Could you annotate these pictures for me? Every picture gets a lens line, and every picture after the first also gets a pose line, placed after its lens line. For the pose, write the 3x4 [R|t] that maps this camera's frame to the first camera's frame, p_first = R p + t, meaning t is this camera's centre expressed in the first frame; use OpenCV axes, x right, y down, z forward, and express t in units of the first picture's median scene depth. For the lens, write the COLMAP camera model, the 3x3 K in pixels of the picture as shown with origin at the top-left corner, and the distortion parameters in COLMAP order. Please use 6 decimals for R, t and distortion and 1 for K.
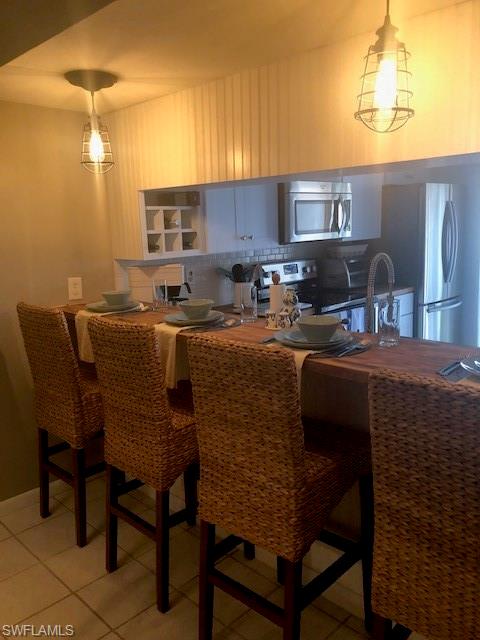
lens RADIAL K [[528.9, 0, 240.0], [0, 528.9, 320.0], [0, 0, 1]] dist [0.004264, 0.001802]
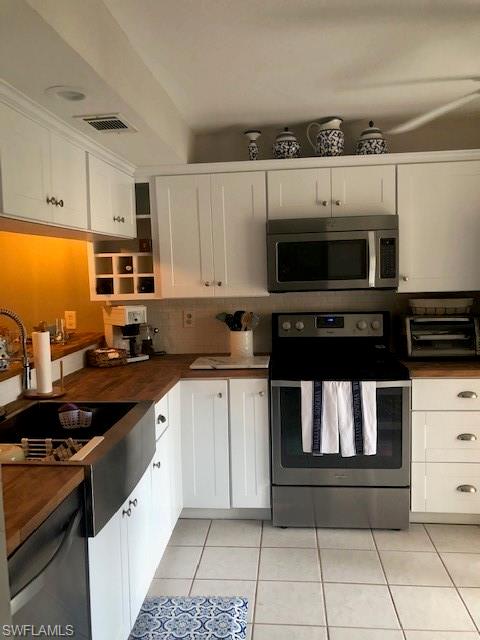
lens RADIAL K [[528.9, 0, 240.0], [0, 528.9, 320.0], [0, 0, 1]] dist [0.004264, 0.001802]
pose [[0.640126, 0.090397, -0.762933, 0.845886], [-0.133869, 0.990986, 0.005098, -0.113177], [0.756517, 0.098870, 0.646457, 0.476334]]
